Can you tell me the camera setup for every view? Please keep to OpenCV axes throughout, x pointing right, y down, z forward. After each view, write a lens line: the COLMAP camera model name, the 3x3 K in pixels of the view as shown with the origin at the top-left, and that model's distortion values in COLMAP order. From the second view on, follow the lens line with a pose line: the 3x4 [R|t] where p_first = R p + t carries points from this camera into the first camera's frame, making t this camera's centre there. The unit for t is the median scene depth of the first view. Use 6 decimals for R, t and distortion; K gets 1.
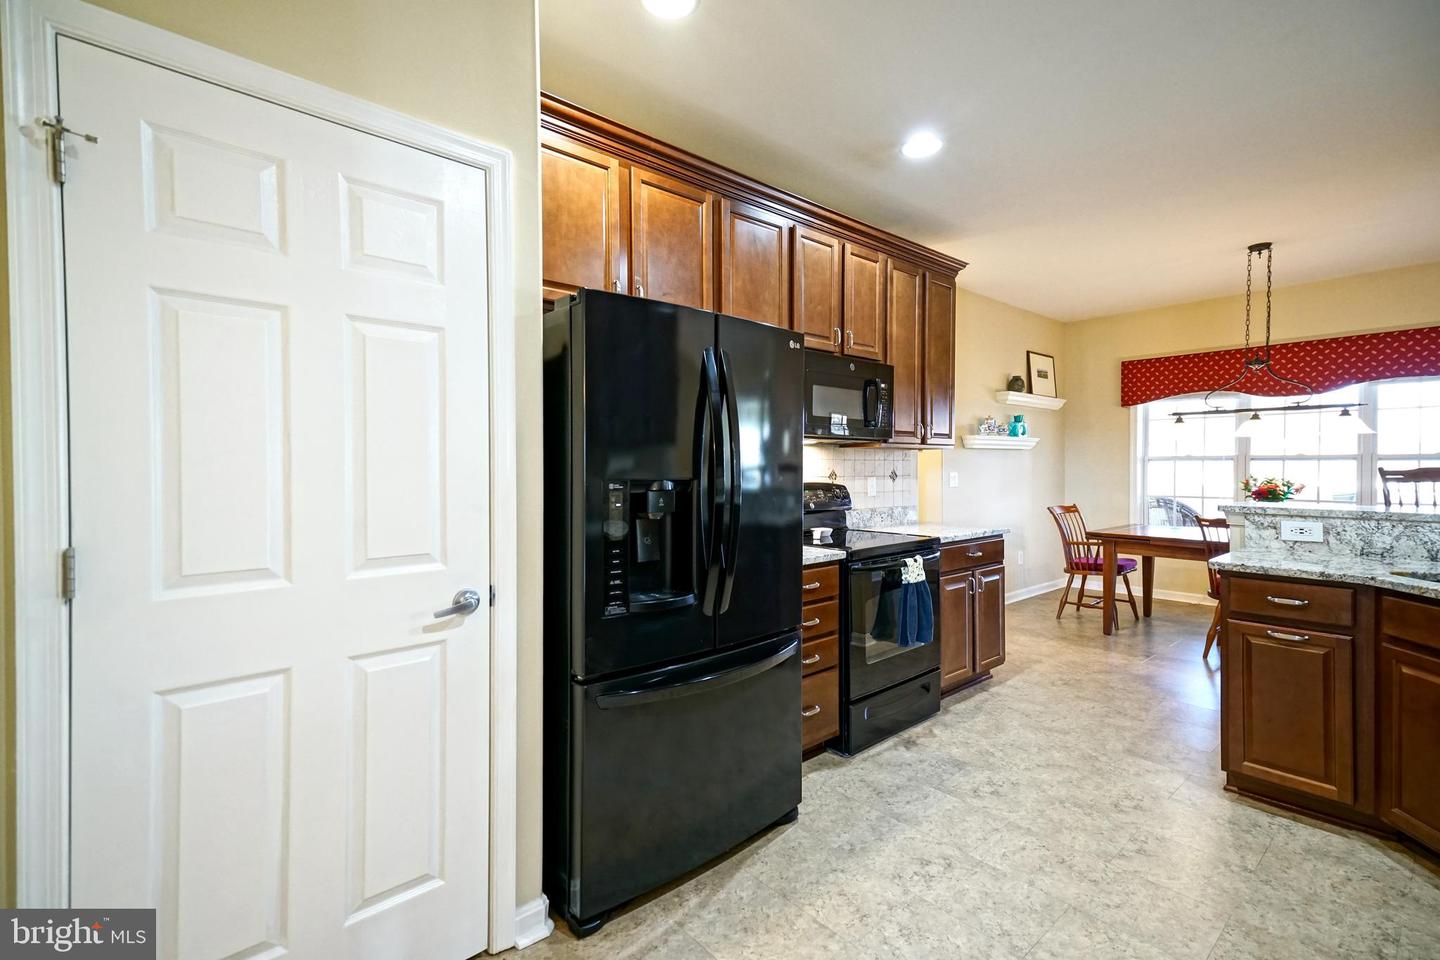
lens RADIAL K [[625.8, 0, 704.4], [0, 625.8, 467.8], [0, 0, 1]] dist [0.042954, -0.000113]
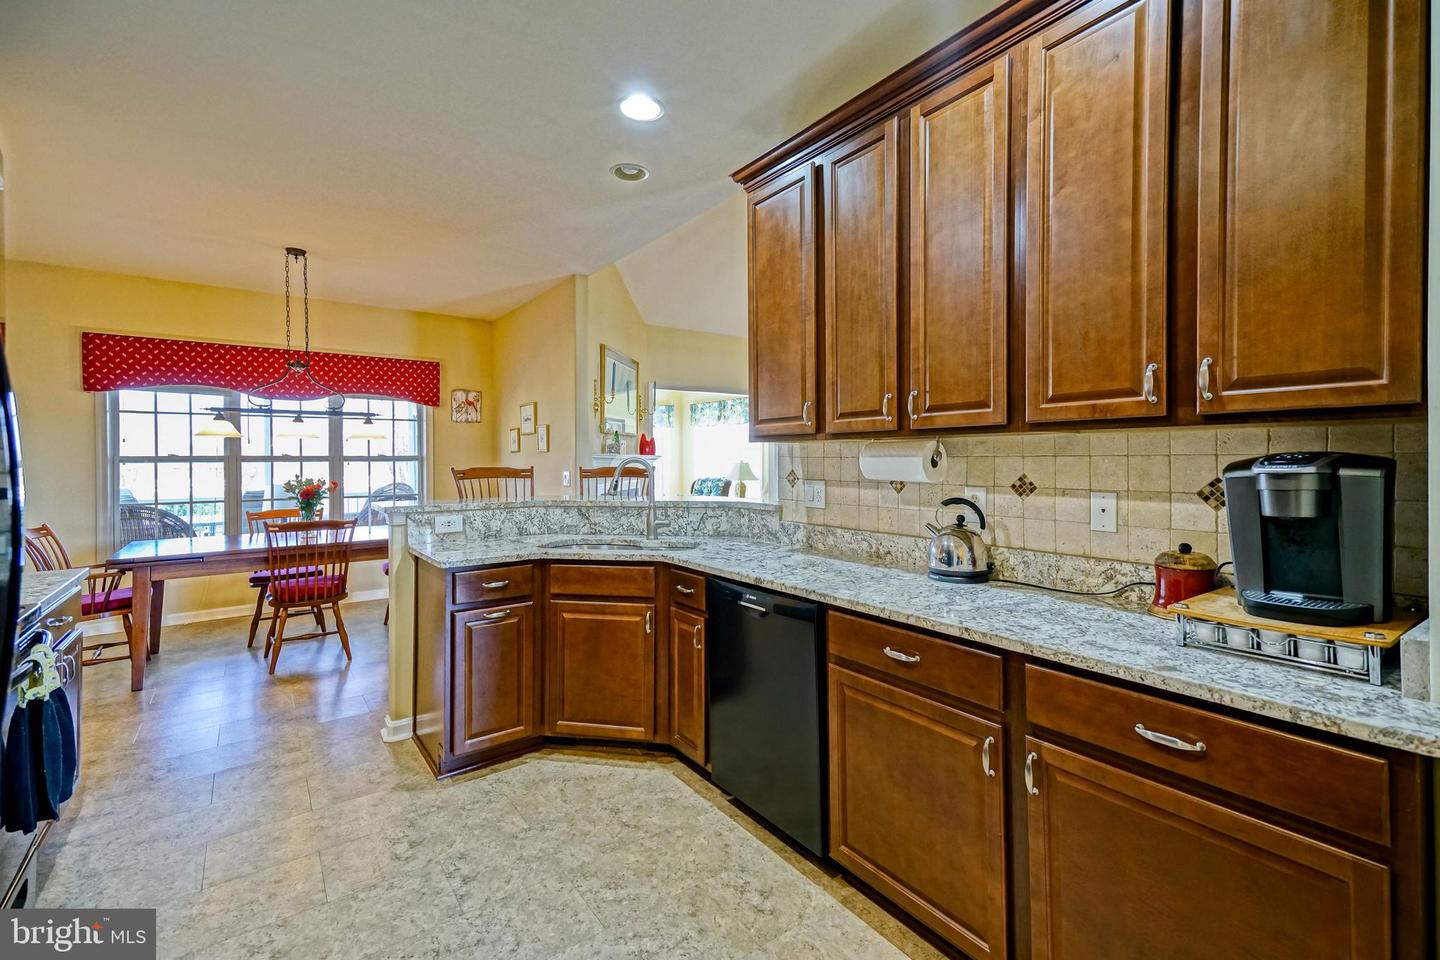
lens RADIAL K [[659.8, 0, 699.5], [0, 659.8, 455.6], [0, 0, 1]] dist [0.039506, -0.000434]
pose [[0.082912, 0.004780, 0.996545, -0.187772], [0.011615, 0.999916, -0.005763, -0.010419], [-0.996489, 0.012053, 0.082849, 0.389385]]
